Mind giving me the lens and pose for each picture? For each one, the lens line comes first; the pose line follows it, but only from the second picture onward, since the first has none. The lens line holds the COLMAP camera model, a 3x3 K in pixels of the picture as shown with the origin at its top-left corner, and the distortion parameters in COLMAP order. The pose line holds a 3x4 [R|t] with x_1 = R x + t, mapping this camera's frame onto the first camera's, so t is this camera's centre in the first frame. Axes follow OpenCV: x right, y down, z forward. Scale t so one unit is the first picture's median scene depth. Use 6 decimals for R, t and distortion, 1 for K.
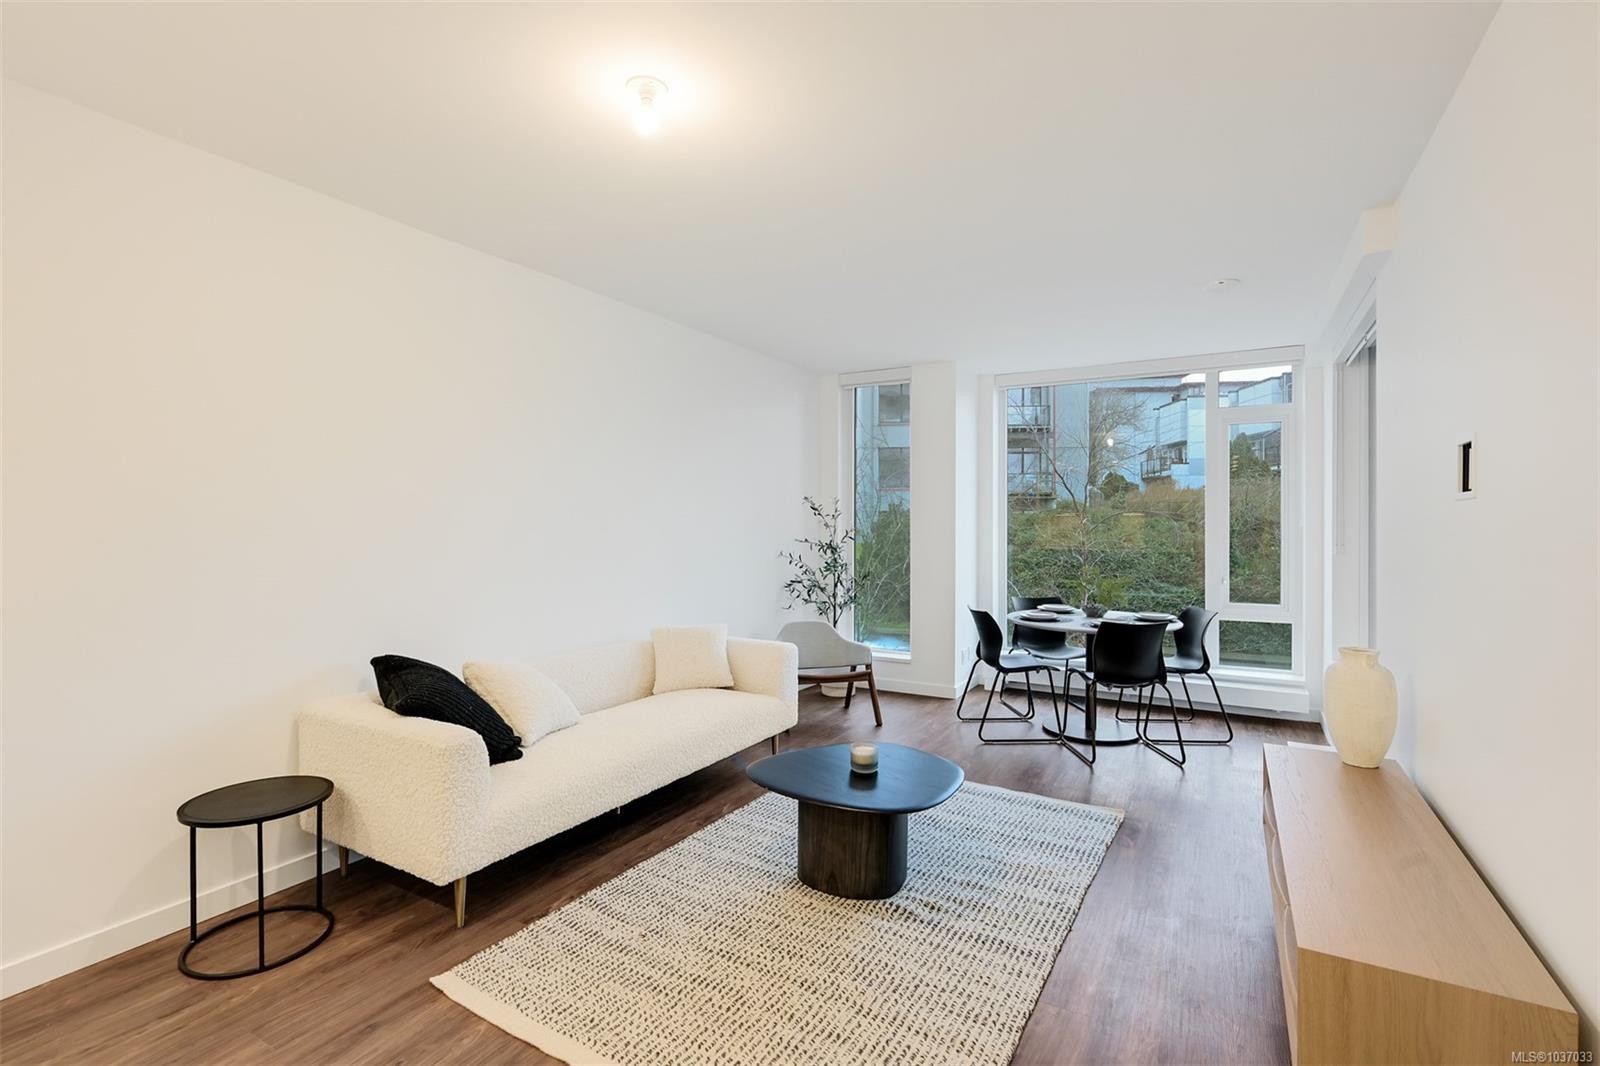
lens RADIAL K [[748.6, 0, 798.6], [0, 748.6, 526.9], [0, 0, 1]] dist [-0.002190, -0.000348]
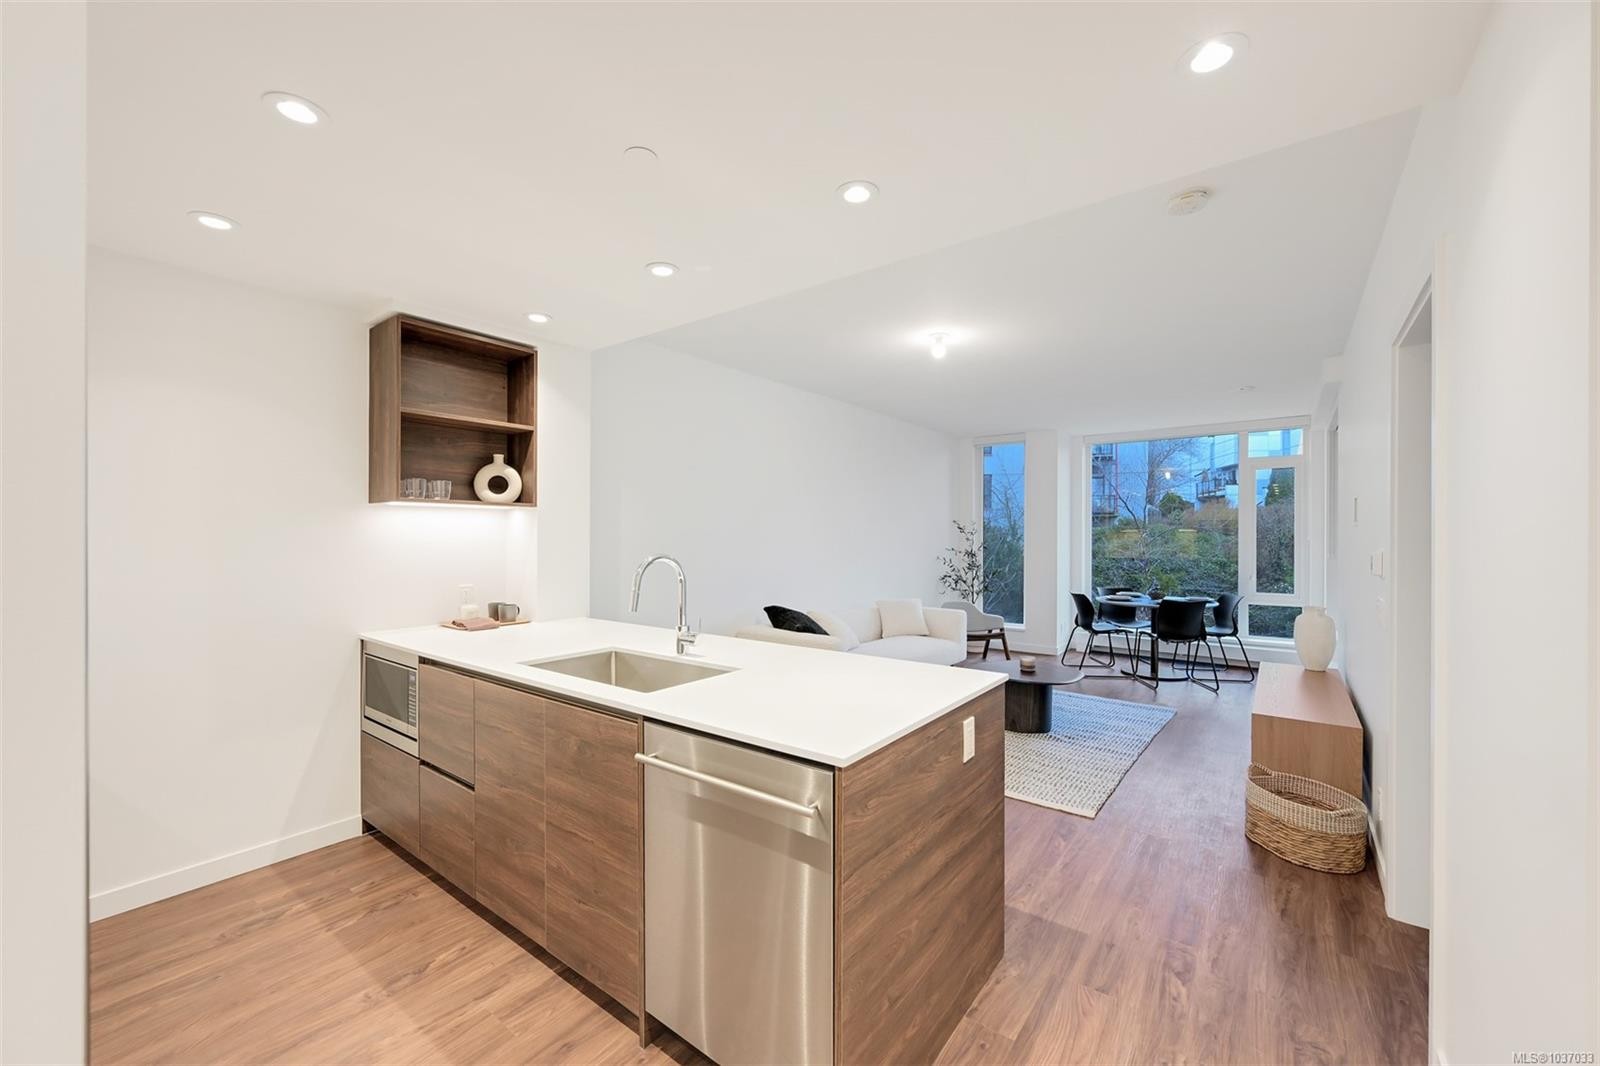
lens RADIAL K [[632.8, 0, 793.7], [0, 632.8, 541.2], [0, 0, 1]] dist [-0.003622, 0.000251]
pose [[0.990336, 0.000590, -0.138688, -0.167628], [-0.000406, 0.999999, 0.001357, -0.000043], [0.138689, -0.001288, 0.990335, -0.398047]]
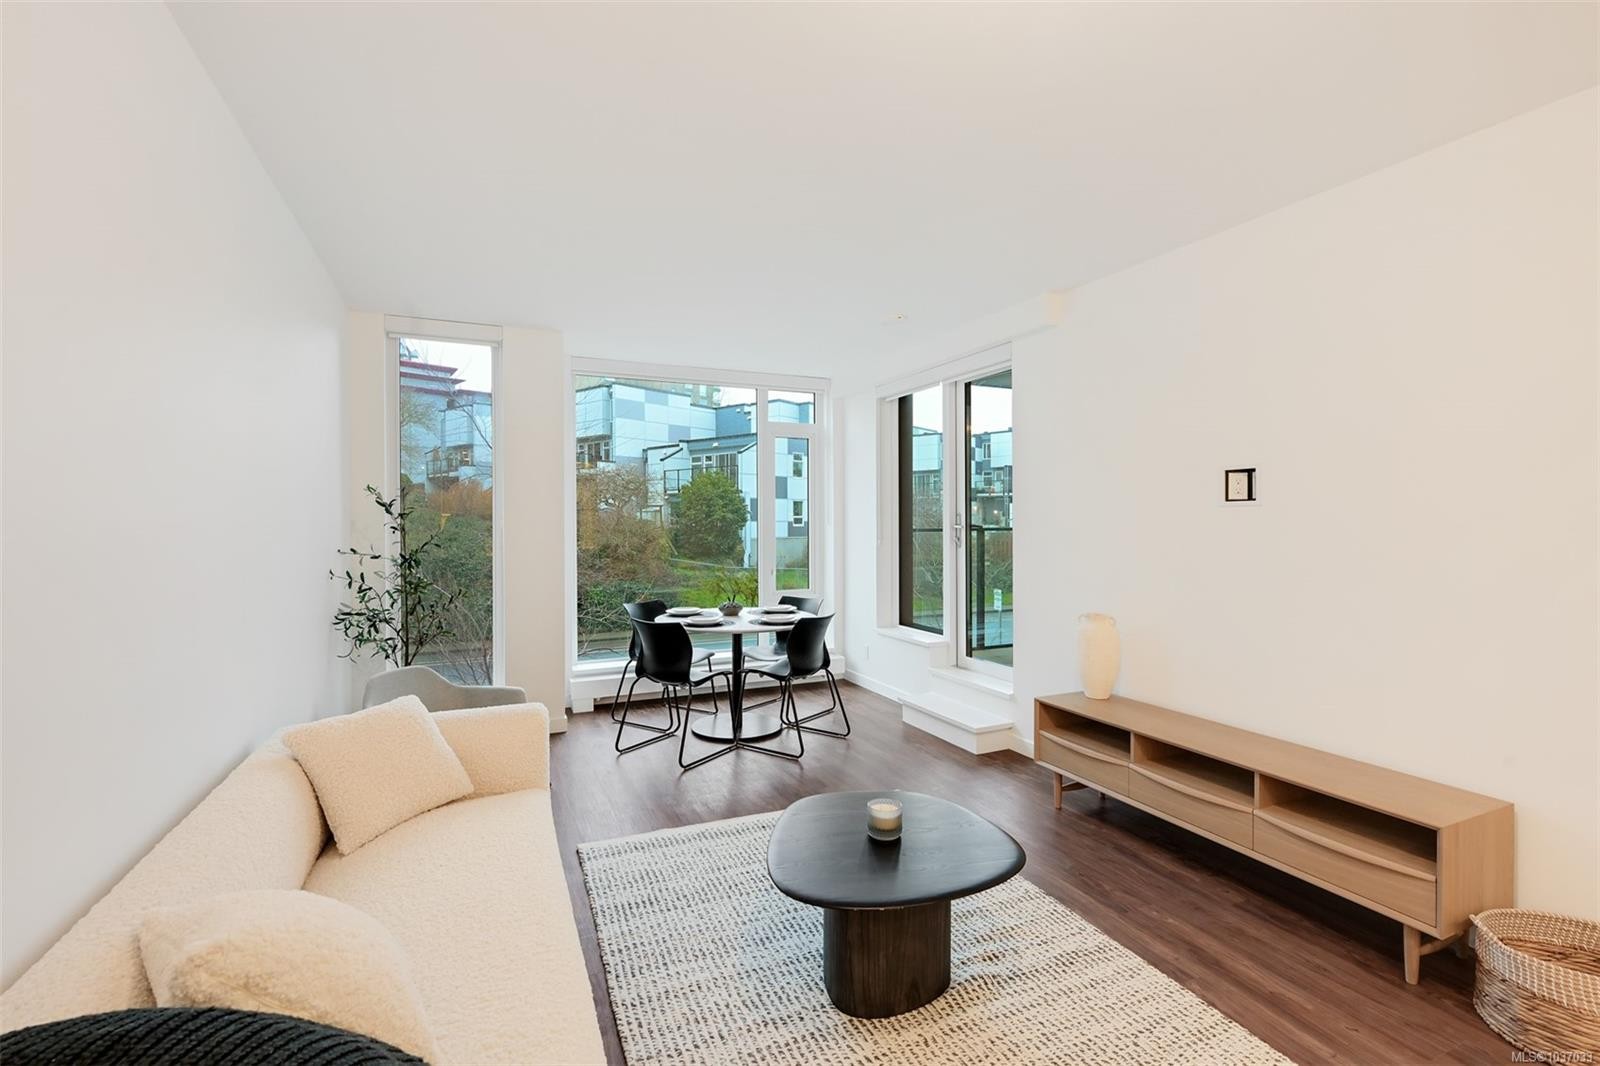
lens RADIAL K [[708.8, 0, 799.1], [0, 708.8, 523.5], [0, 0, 1]] dist [-0.003920, 0.000955]
pose [[0.582333, -0.007553, 0.812915, -0.351814], [0.009505, 0.999952, 0.002482, -0.005911], [-0.812895, 0.006282, 0.582377, 0.386346]]
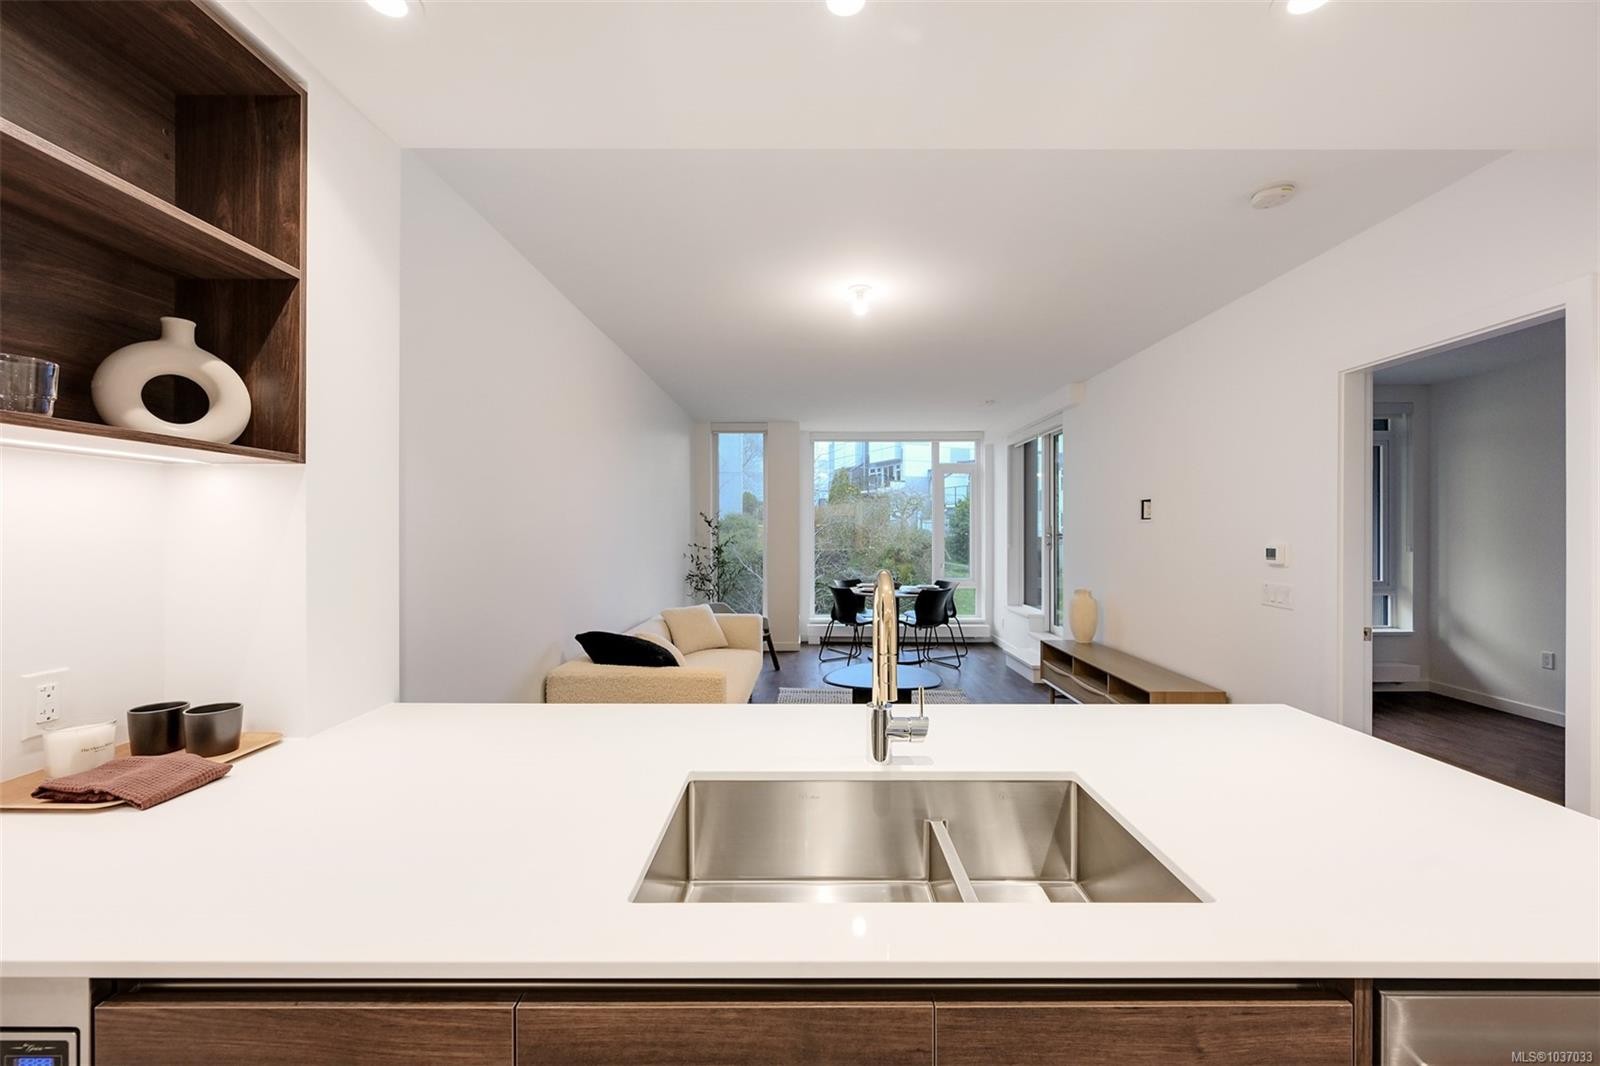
lens RADIAL K [[632.8, 0, 805.2], [0, 632.8, 531.7], [0, 0, 1]] dist [-0.003622, 0.000251]
pose [[0.869218, -0.002175, 0.494424, -0.488817], [0.003744, 0.999991, -0.002183, -0.003123], [-0.494415, 0.003749, 0.869218, -0.115066]]
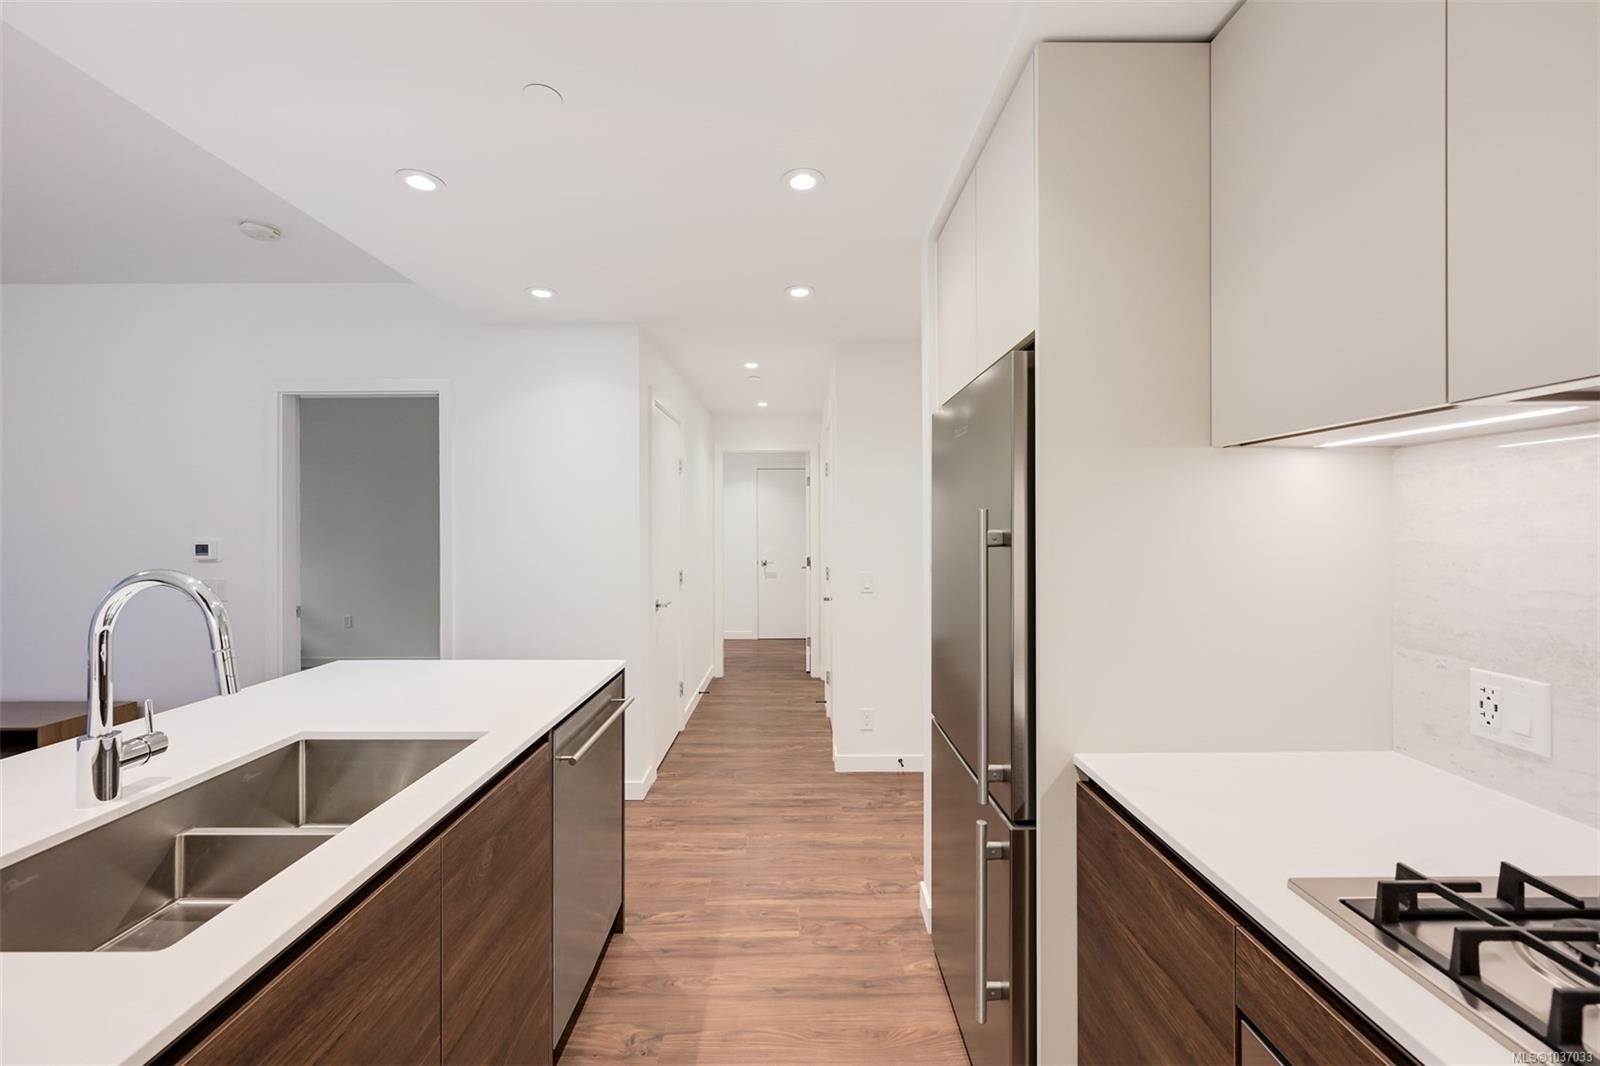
lens RADIAL K [[660.1, 0, 803.5], [0, 660.1, 526.1], [0, 0, 1]] dist [0.001271, 0.000114]
pose [[-0.504146, -0.001426, 0.863617, -0.660026], [0.008050, 0.999947, 0.006351, -0.004260], [-0.863581, 0.010153, -0.504108, 0.005195]]
